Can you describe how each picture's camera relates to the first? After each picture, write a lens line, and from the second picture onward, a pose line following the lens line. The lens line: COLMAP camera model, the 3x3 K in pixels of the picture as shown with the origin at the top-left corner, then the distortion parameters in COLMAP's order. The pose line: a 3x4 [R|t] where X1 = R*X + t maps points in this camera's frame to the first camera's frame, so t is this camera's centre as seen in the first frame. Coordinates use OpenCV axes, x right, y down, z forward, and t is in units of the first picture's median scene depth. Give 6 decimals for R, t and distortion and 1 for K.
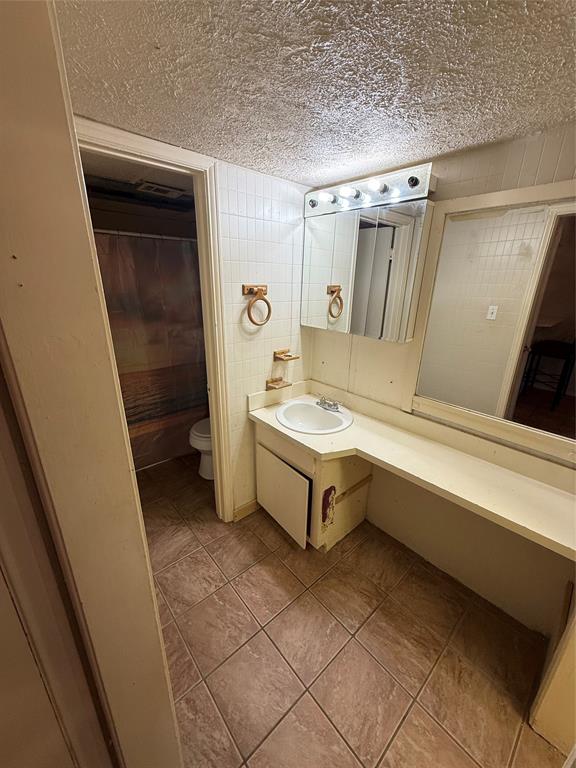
lens RADIAL K [[306.0, 0, 290.5], [0, 306.0, 384.3], [0, 0, 1]] dist [-0.000482, 0.000321]
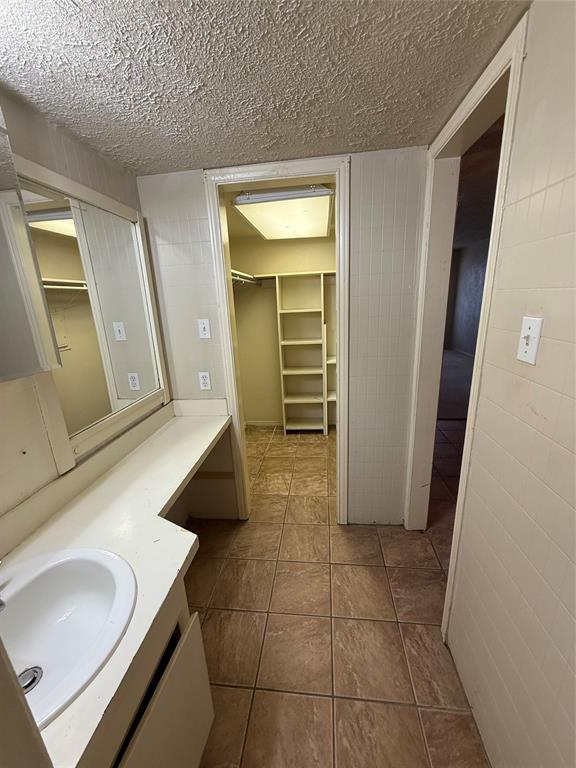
lens RADIAL K [[306.0, 0, 286.2], [0, 306.0, 384.3], [0, 0, 1]] dist [-0.000482, 0.000321]
pose [[-0.661117, -0.191560, 0.725417, -0.382515], [0.277223, 0.836069, 0.473430, -0.255304], [-0.697189, 0.514094, -0.499635, 0.942227]]
